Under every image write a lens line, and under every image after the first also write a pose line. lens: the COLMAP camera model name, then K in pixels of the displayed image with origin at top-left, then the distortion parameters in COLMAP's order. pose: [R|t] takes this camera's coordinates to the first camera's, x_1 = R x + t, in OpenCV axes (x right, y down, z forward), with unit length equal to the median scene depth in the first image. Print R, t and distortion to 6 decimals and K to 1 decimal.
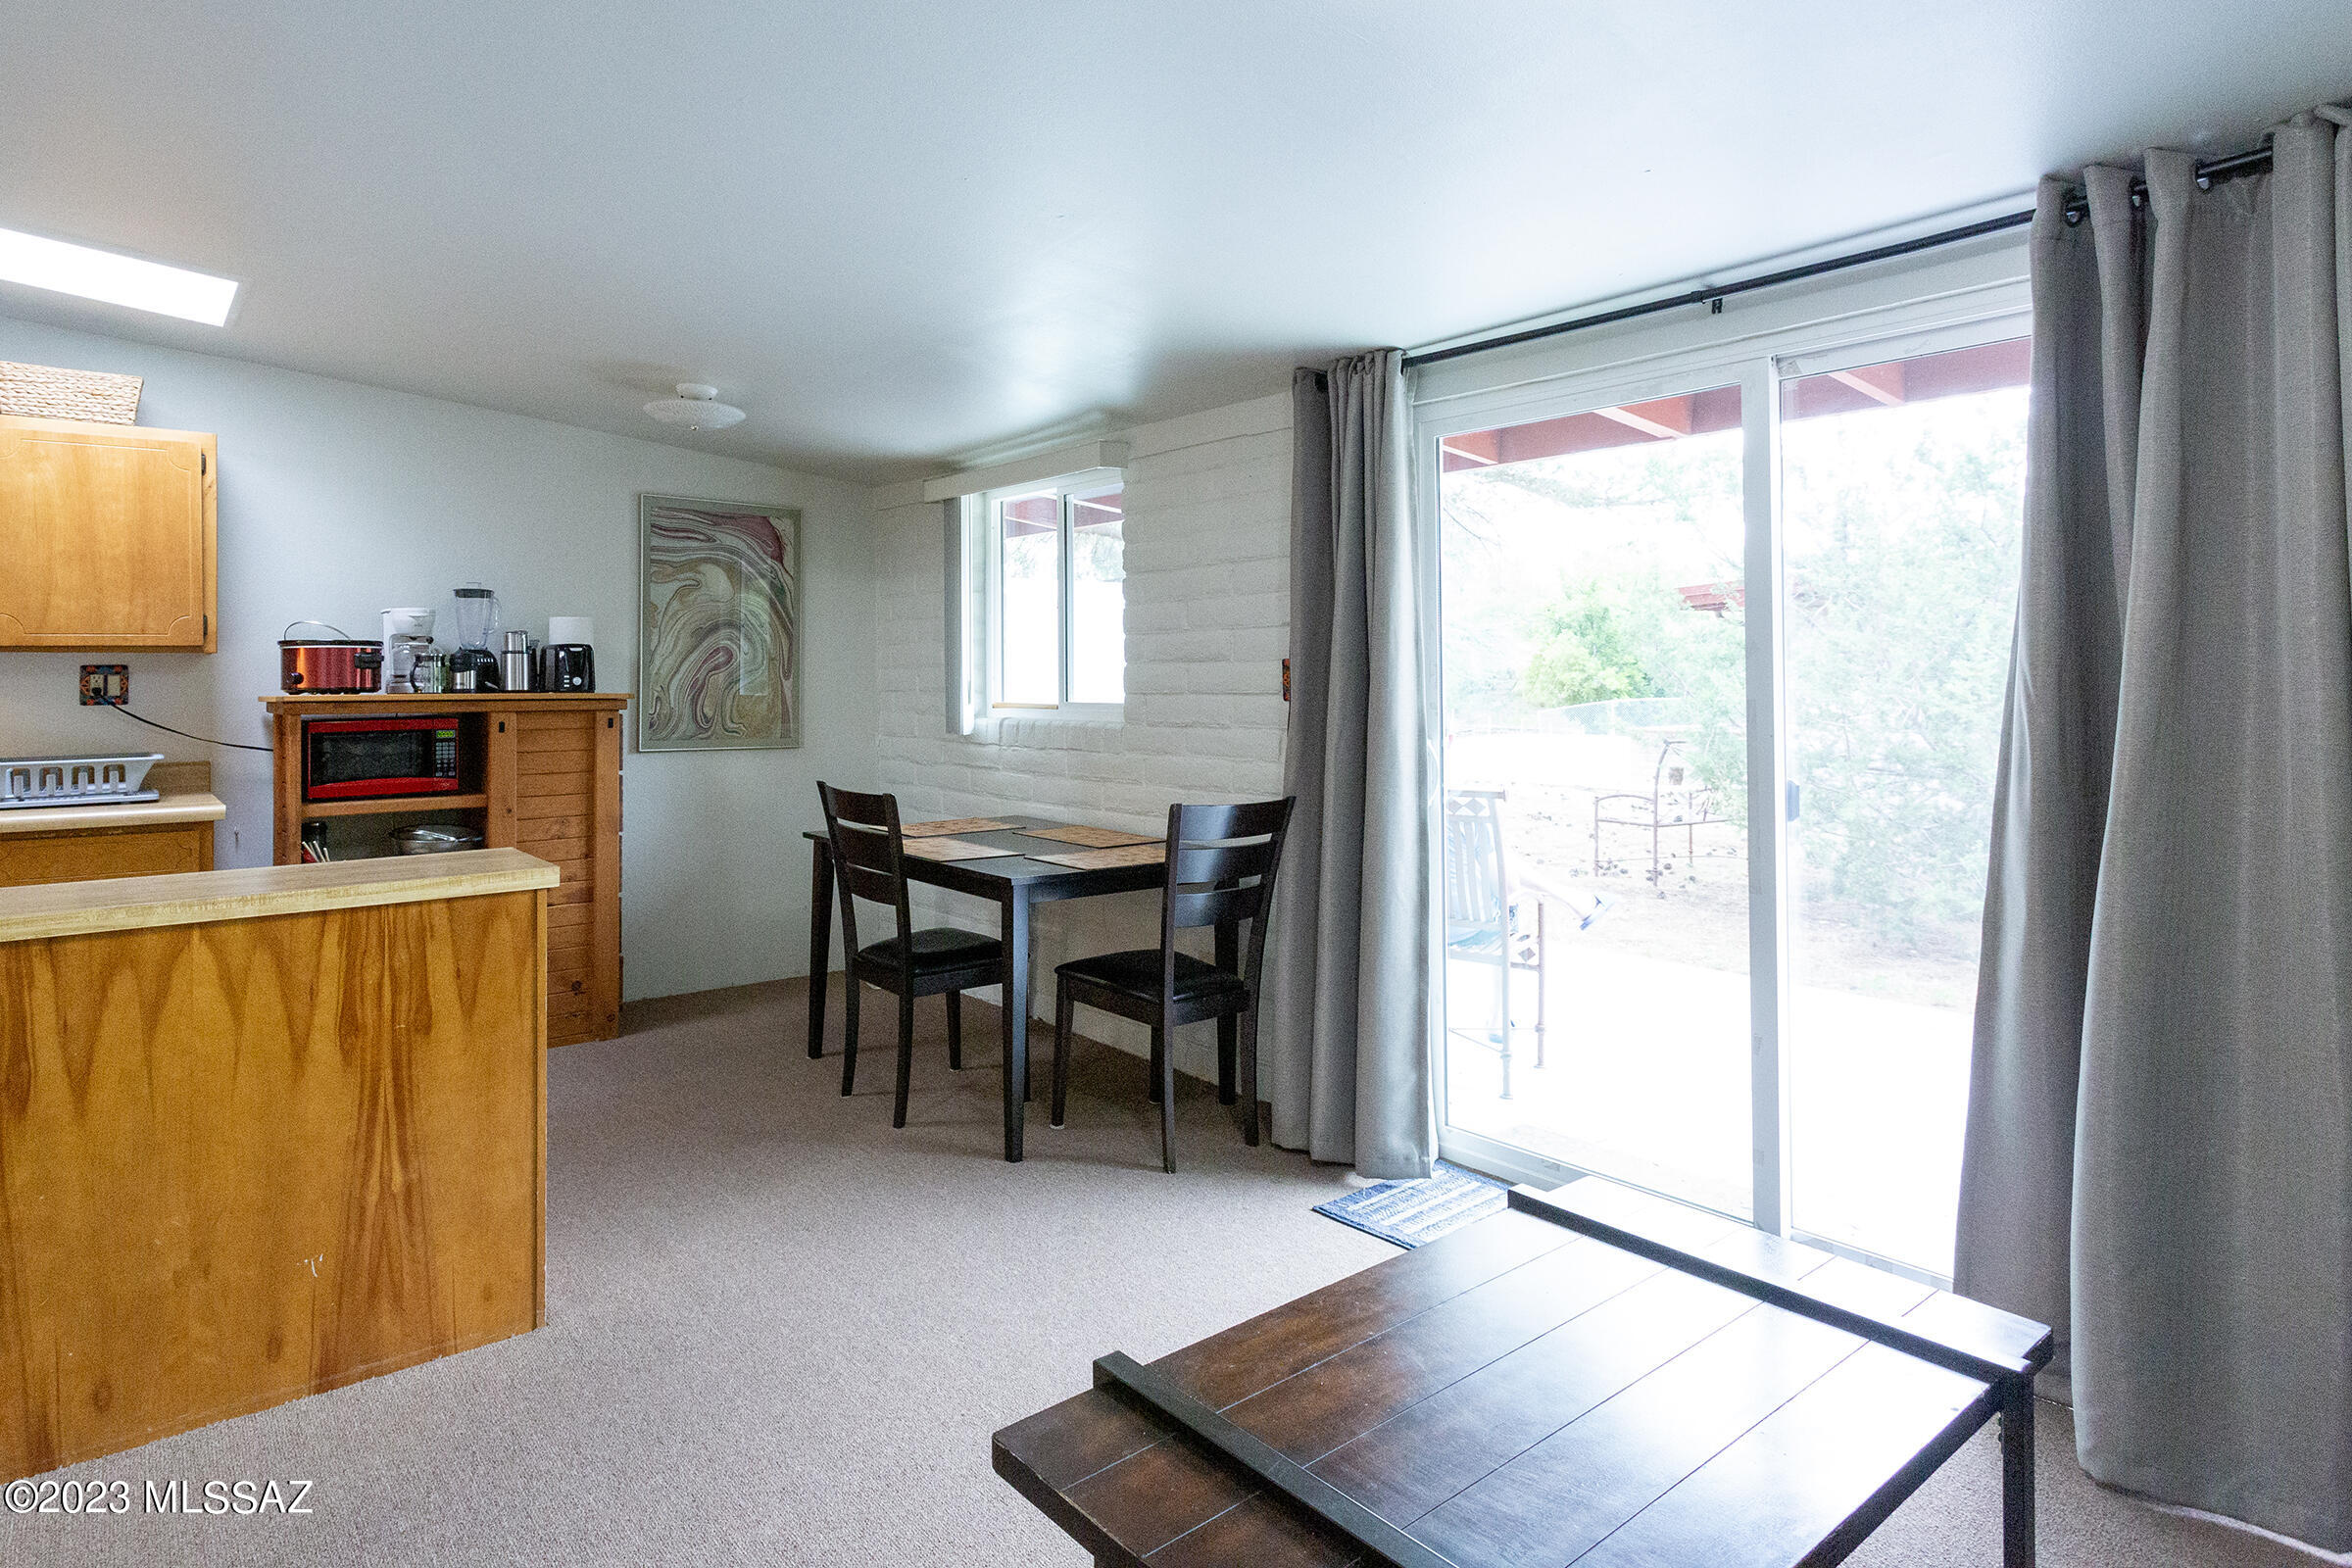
lens RADIAL K [[1250.5, 0, 961.5], [0, 1250.5, 666.1], [0, 0, 1]] dist [0.001099, 0.000495]
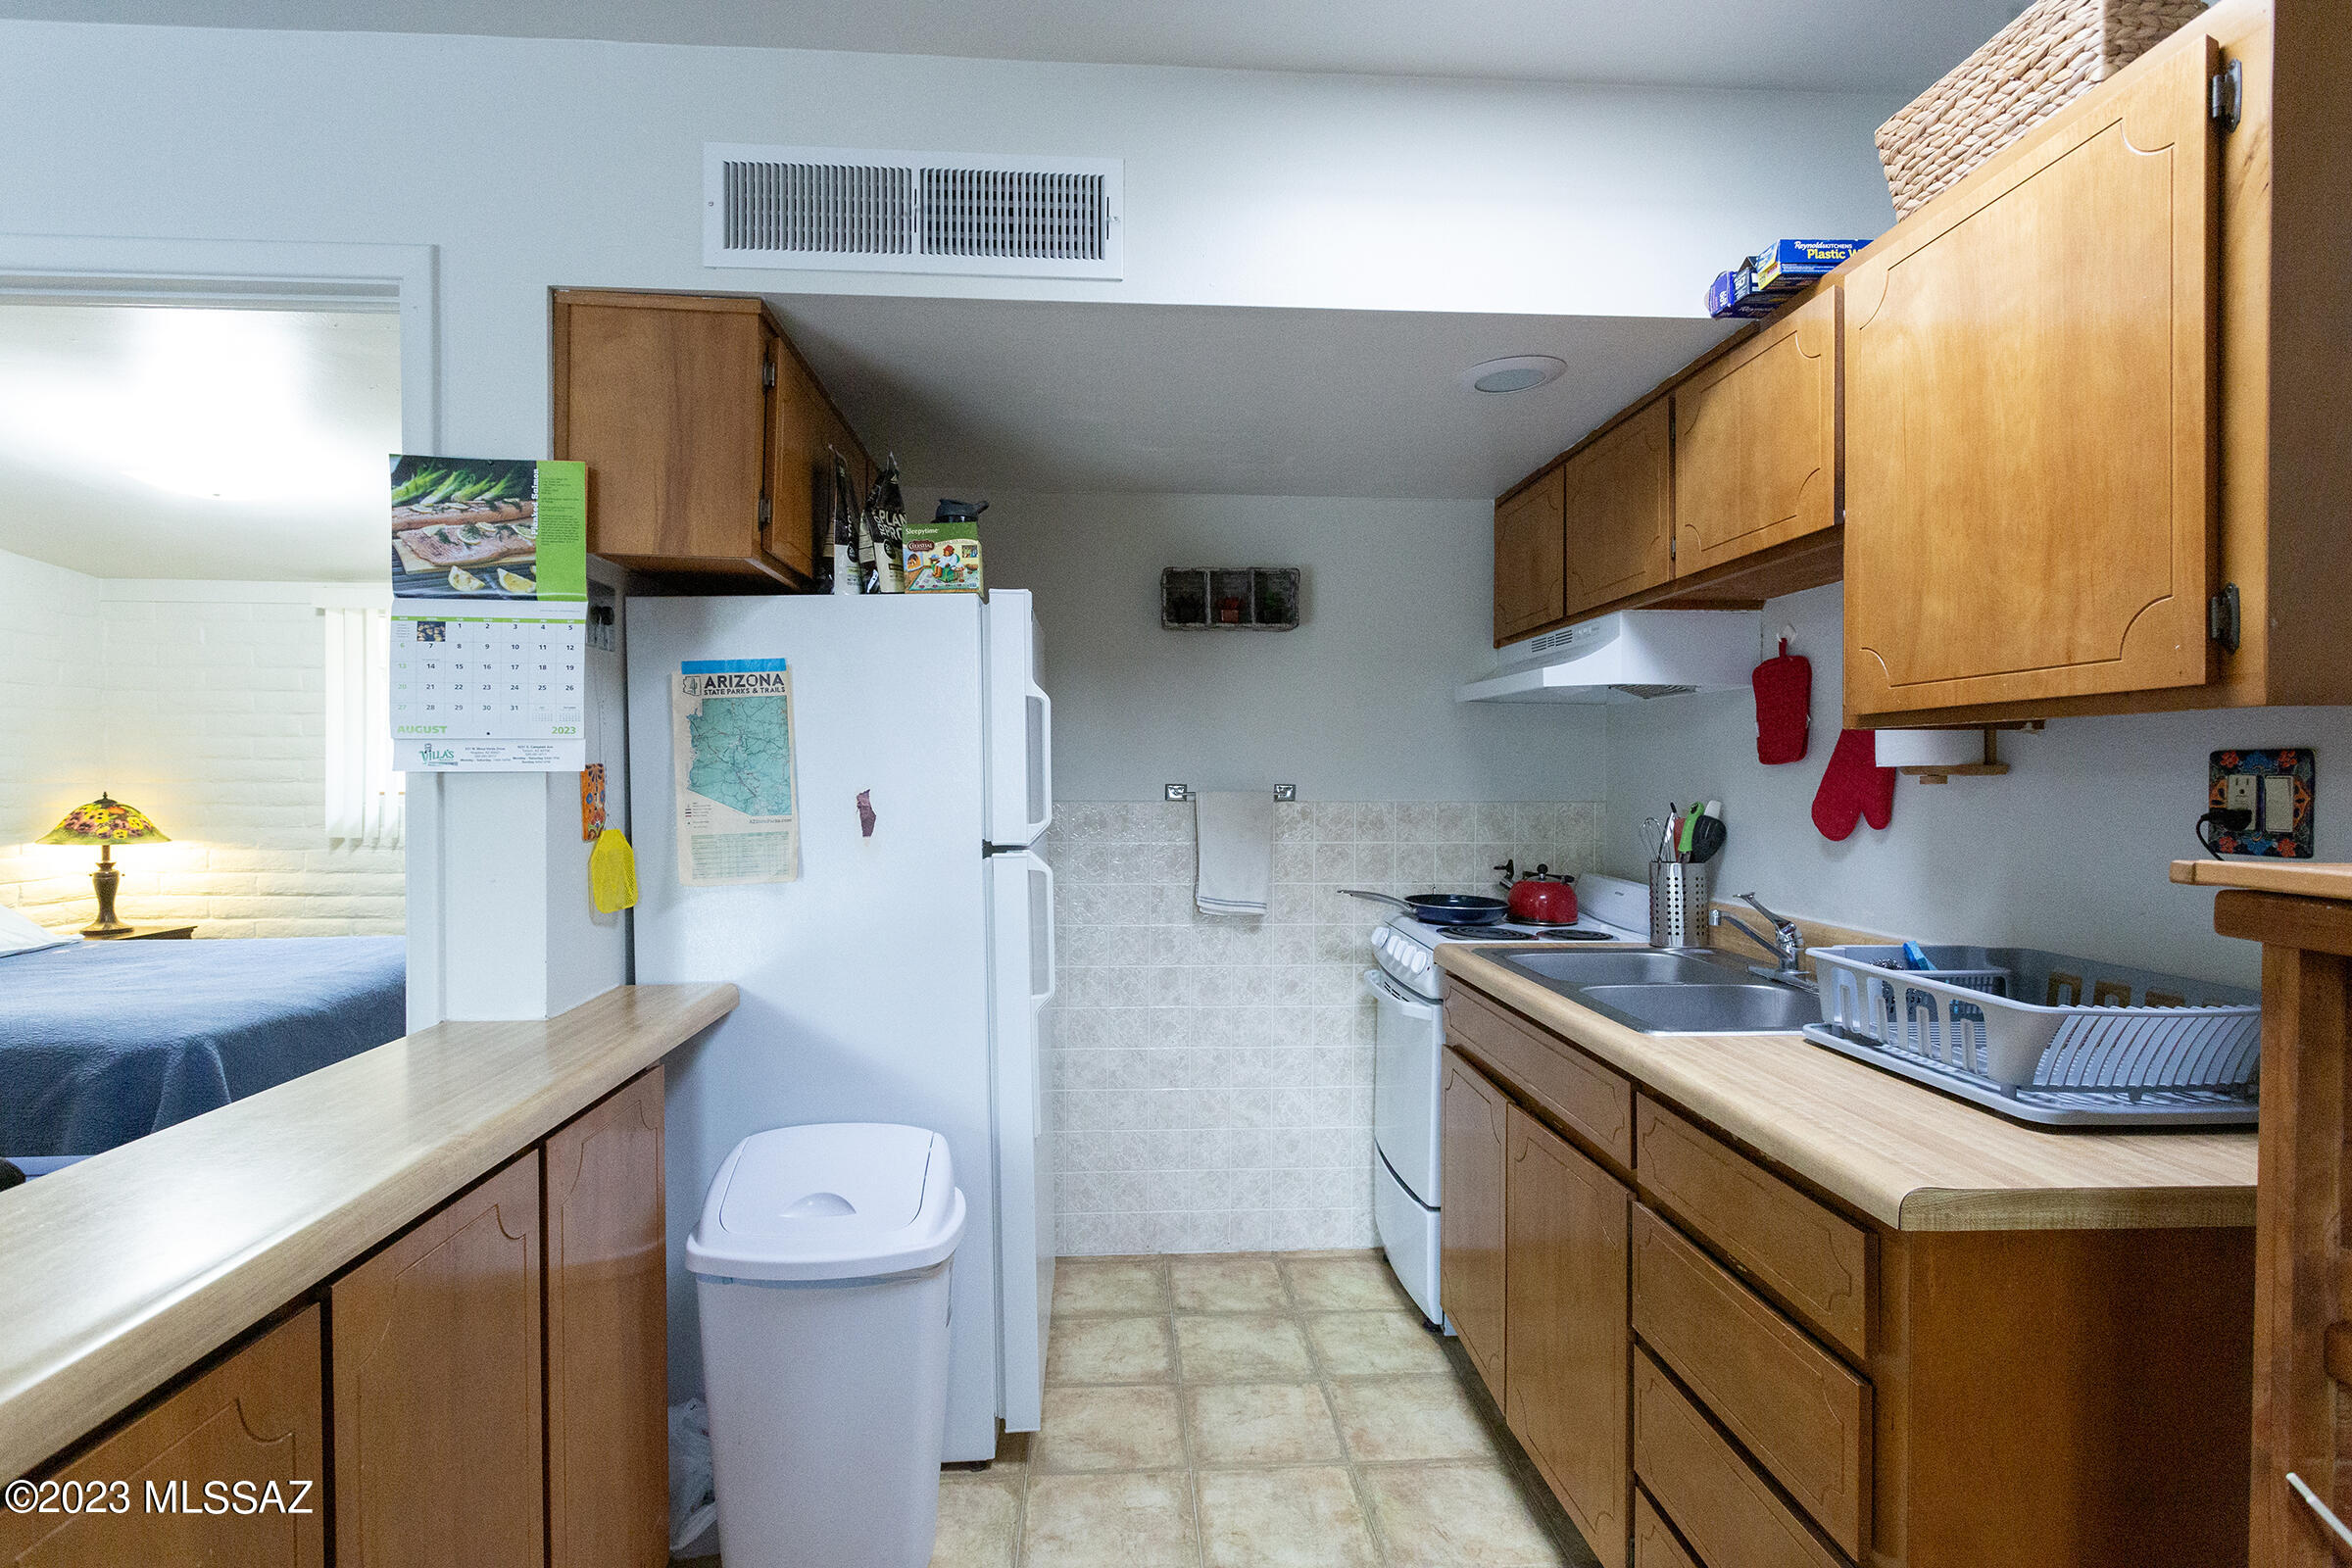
lens RADIAL K [[1151.3, 0, 1167.2], [0, 1151.3, 782.3], [0, 0, 1]] dist [0.000528, 0.000900]
pose [[-0.522958, 0.013949, -0.852244, -0.208314], [0.009126, 0.999900, 0.010765, 0.002334], [0.852310, -0.002148, -0.523033, 0.858303]]
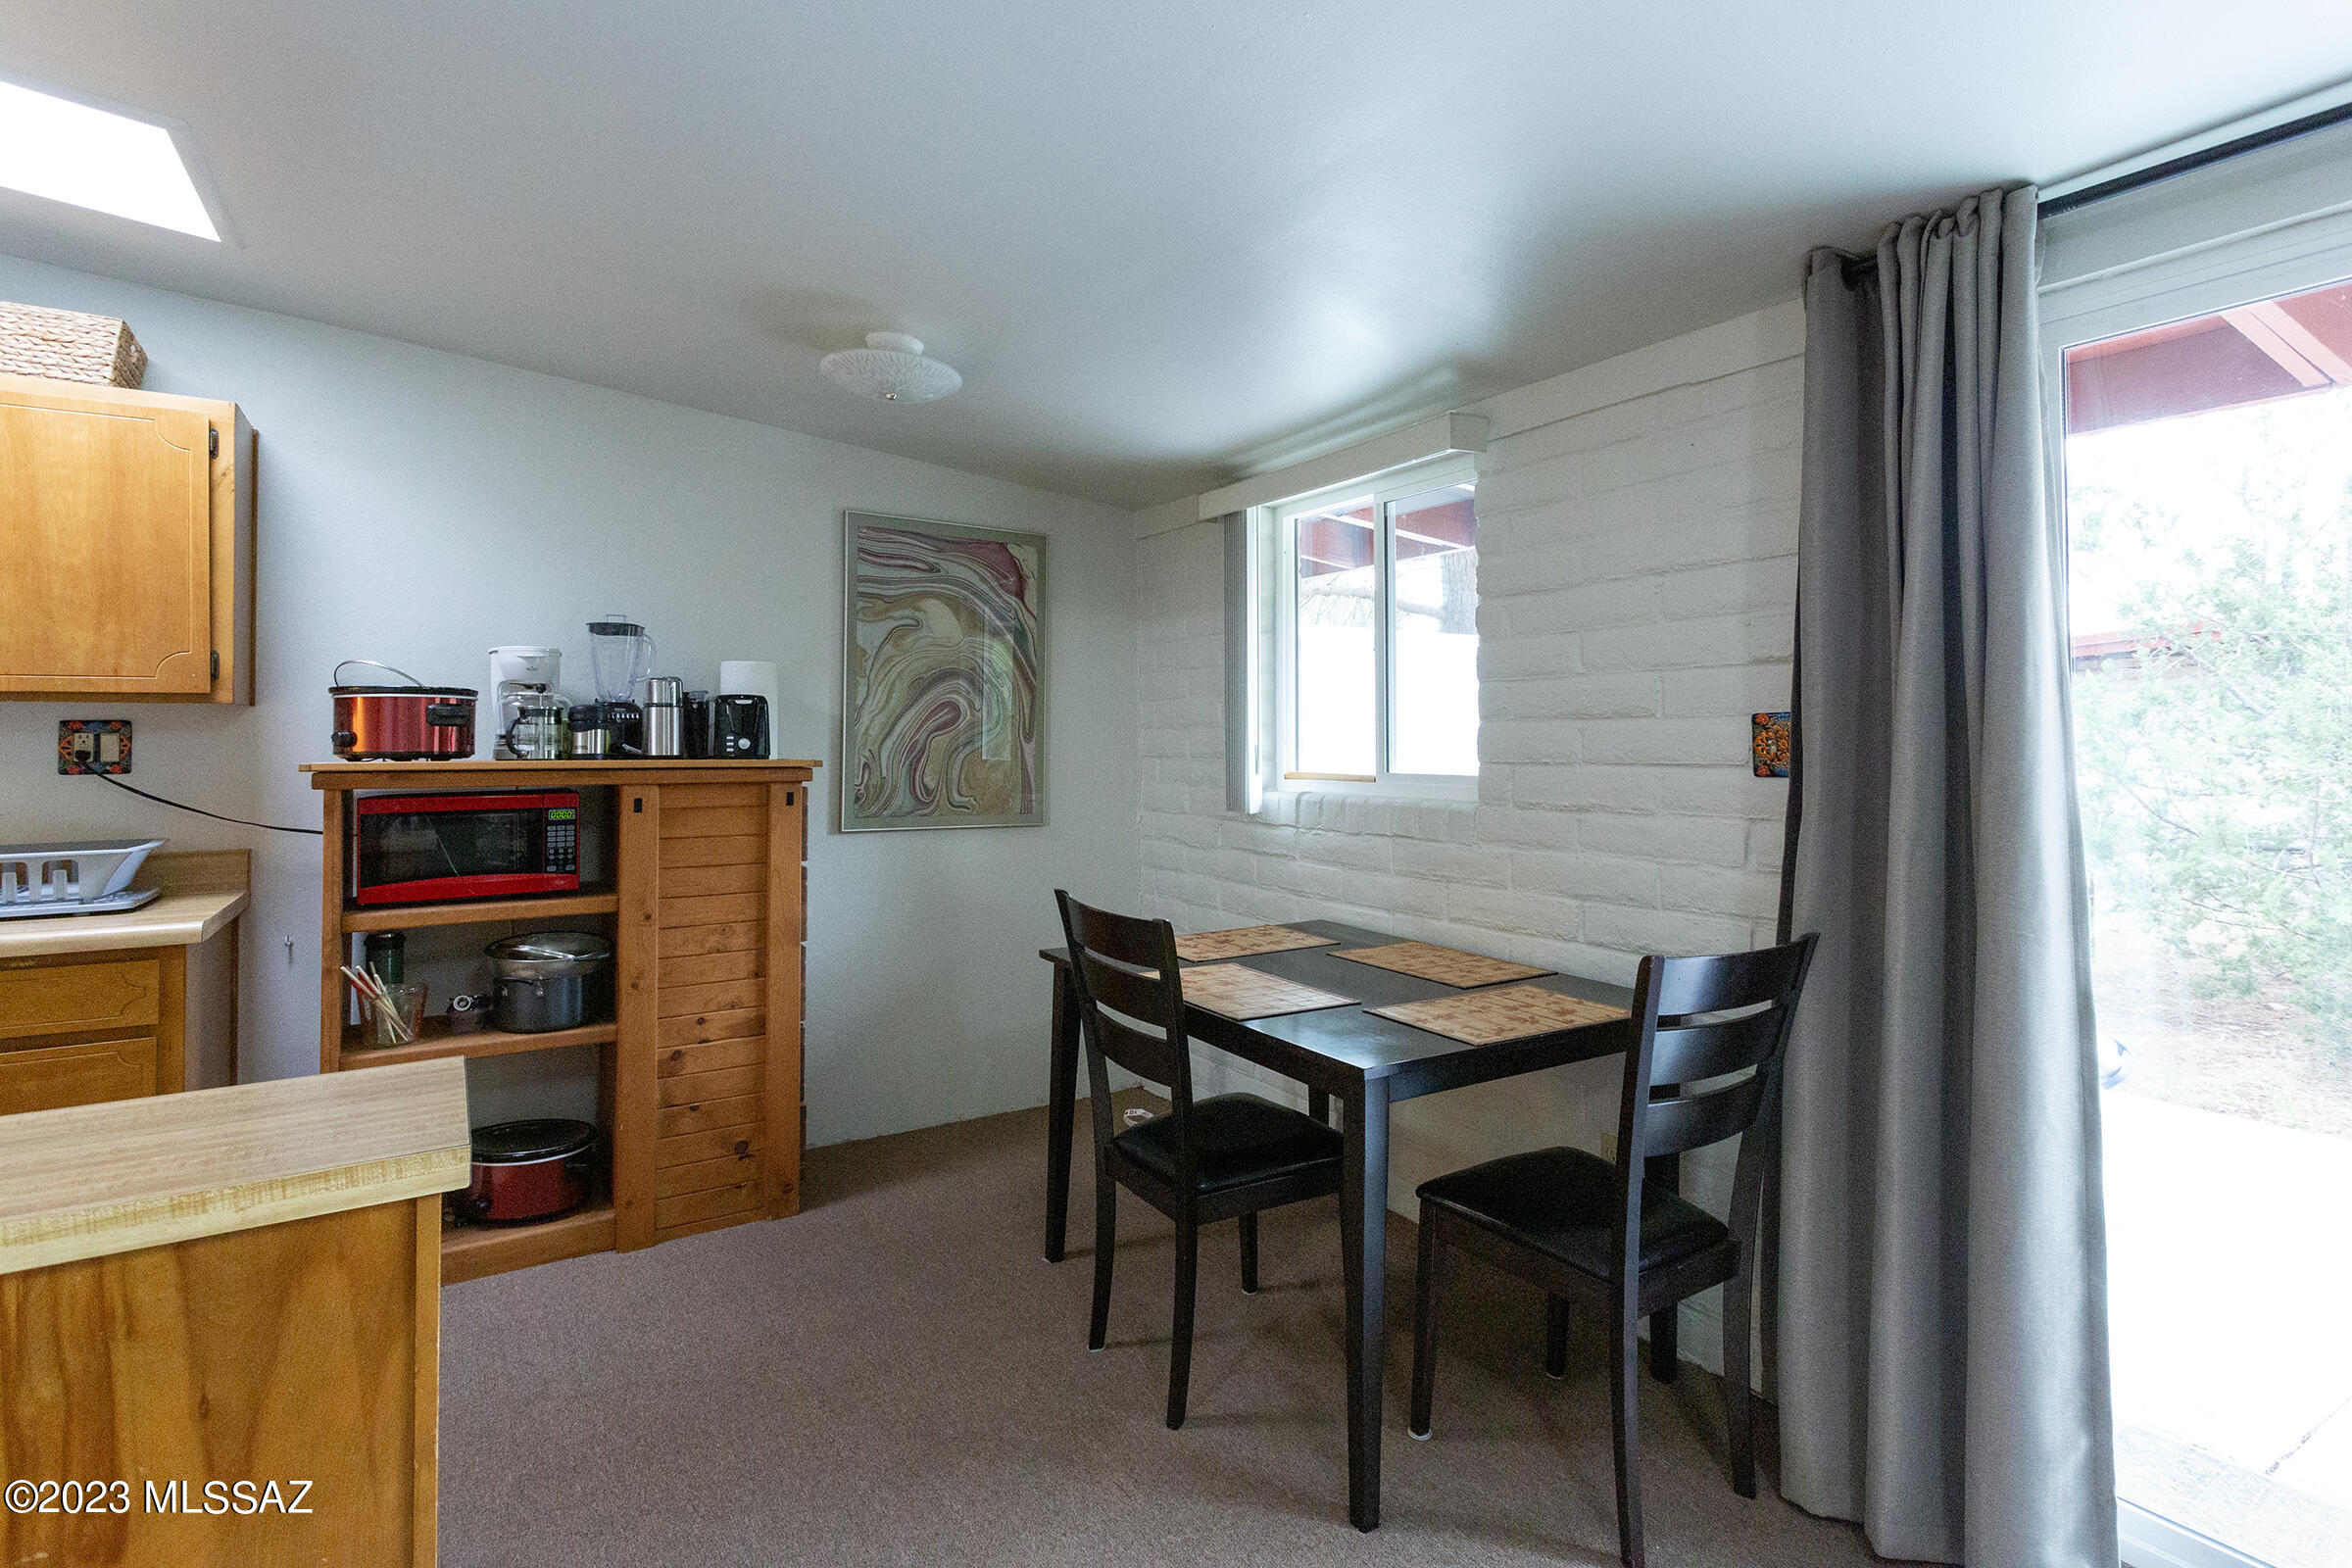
lens RADIAL K [[1114.0, 0, 1170.0], [0, 1114.0, 725.7], [0, 0, 1]] dist [-0.000685, -0.000100]
pose [[0.999440, 0.002446, -0.033377, -0.028669], [-0.002571, 0.999990, -0.003707, 0.003184], [0.033368, 0.003791, 0.999436, 0.347733]]
